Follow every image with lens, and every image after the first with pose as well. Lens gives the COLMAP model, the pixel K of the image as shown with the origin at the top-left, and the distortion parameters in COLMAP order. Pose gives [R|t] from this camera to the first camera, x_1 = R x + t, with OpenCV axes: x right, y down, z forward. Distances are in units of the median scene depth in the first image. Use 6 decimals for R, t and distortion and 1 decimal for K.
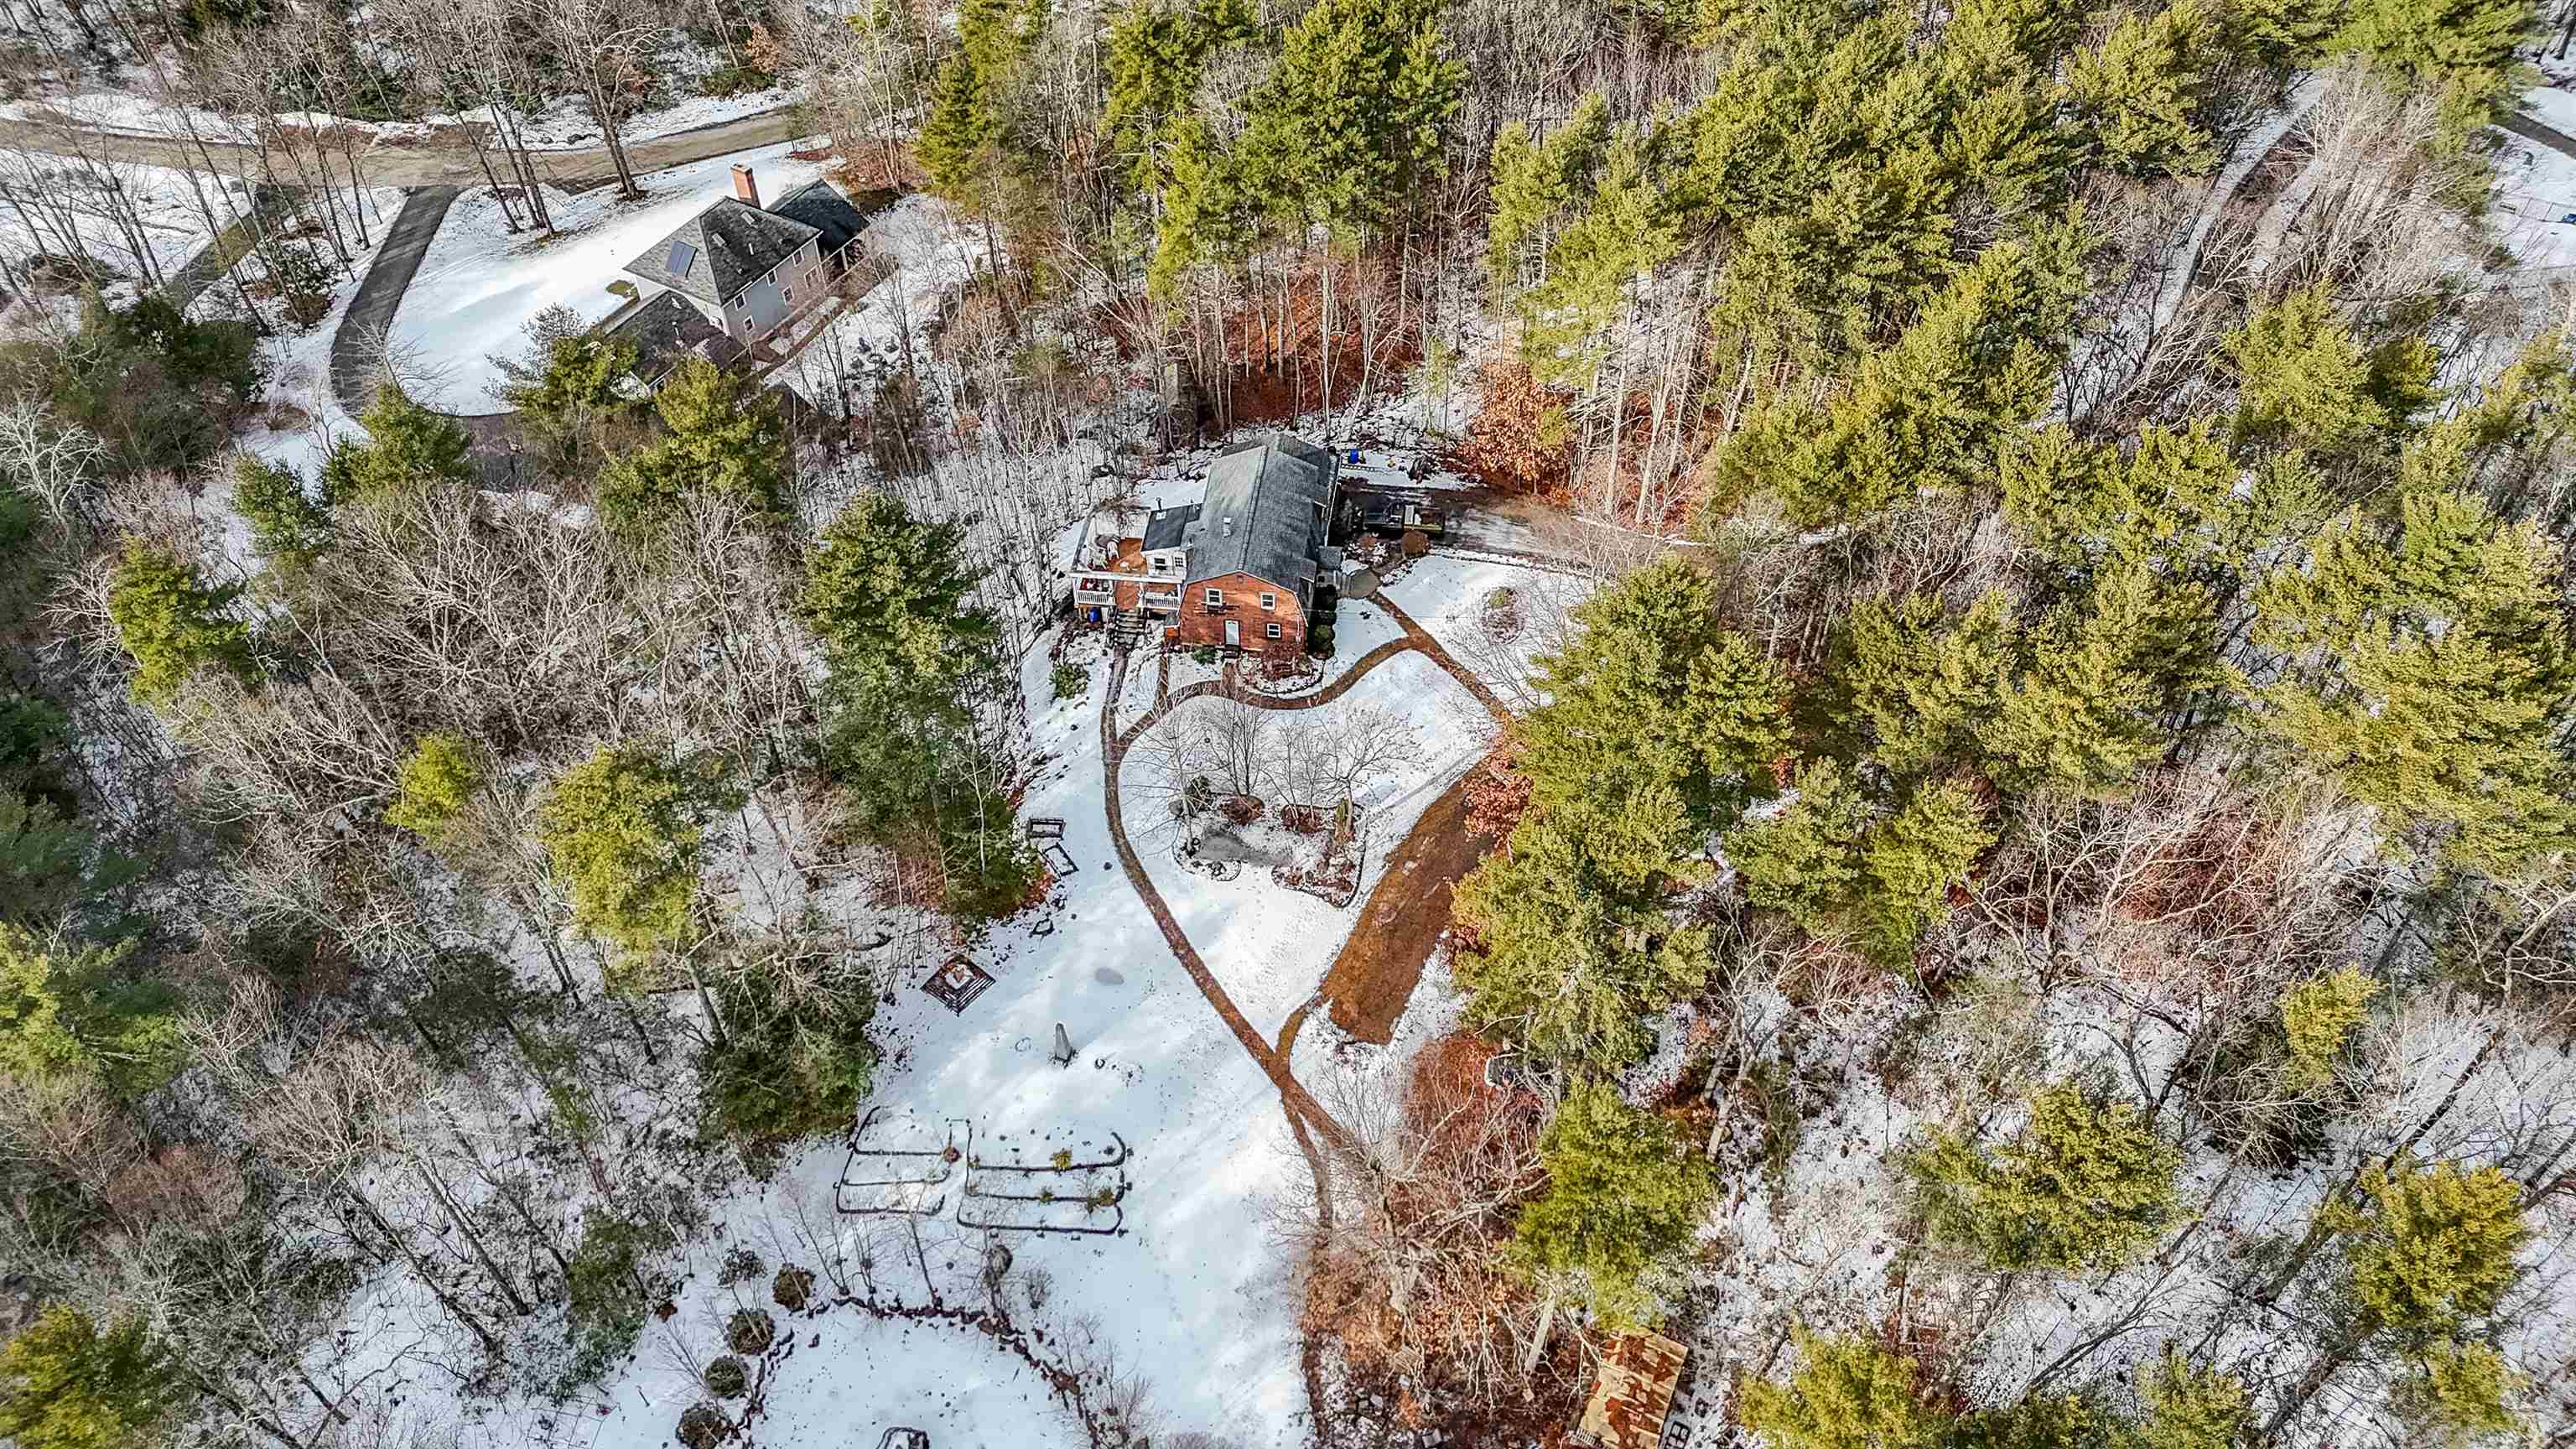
lens RADIAL K [[1916.6, 0, 1300.3], [0, 1916.6, 724.0], [0, 0, 1]] dist [0.084001, -0.094253]
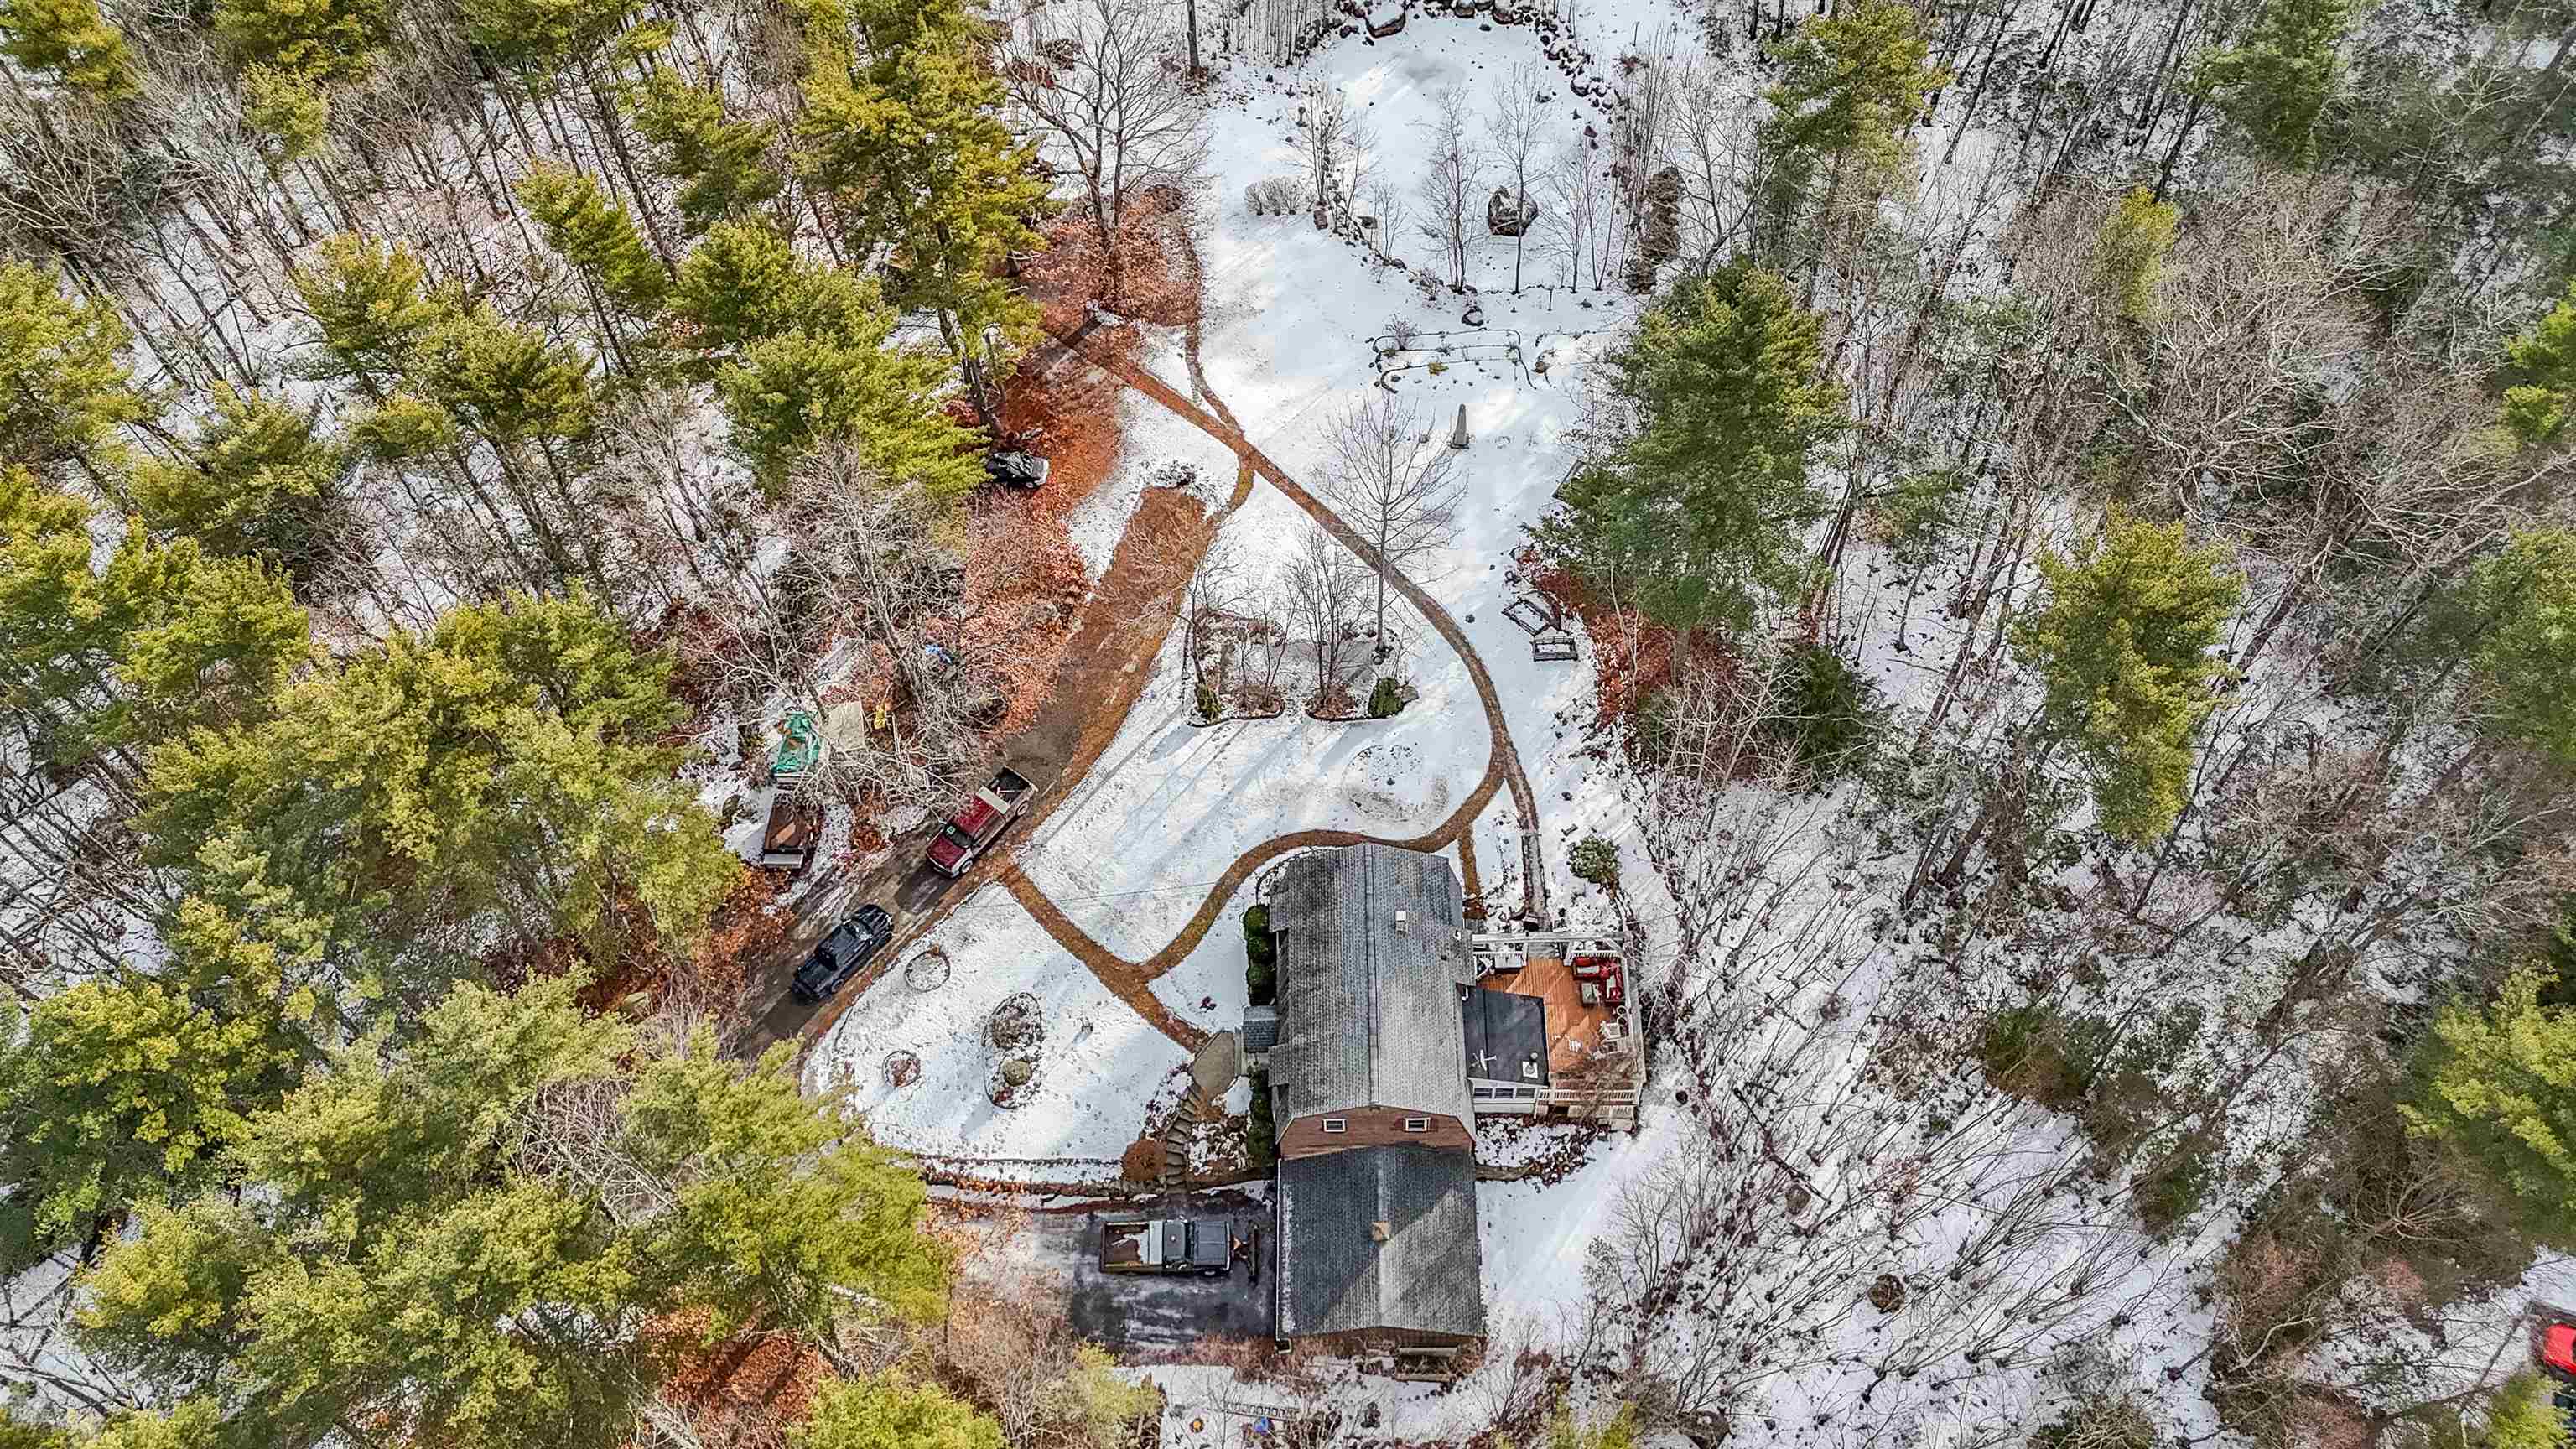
lens RADIAL K [[1916.6, 0, 1285.0], [0, 1916.6, 727.9], [0, 0, 1]] dist [0.084001, -0.094253]
pose [[-0.991529, 0.128827, -0.016550, 0.005732], [-0.051180, -0.270405, 0.961385, -0.855557], [0.119377, 0.954088, 0.274708, 0.869785]]
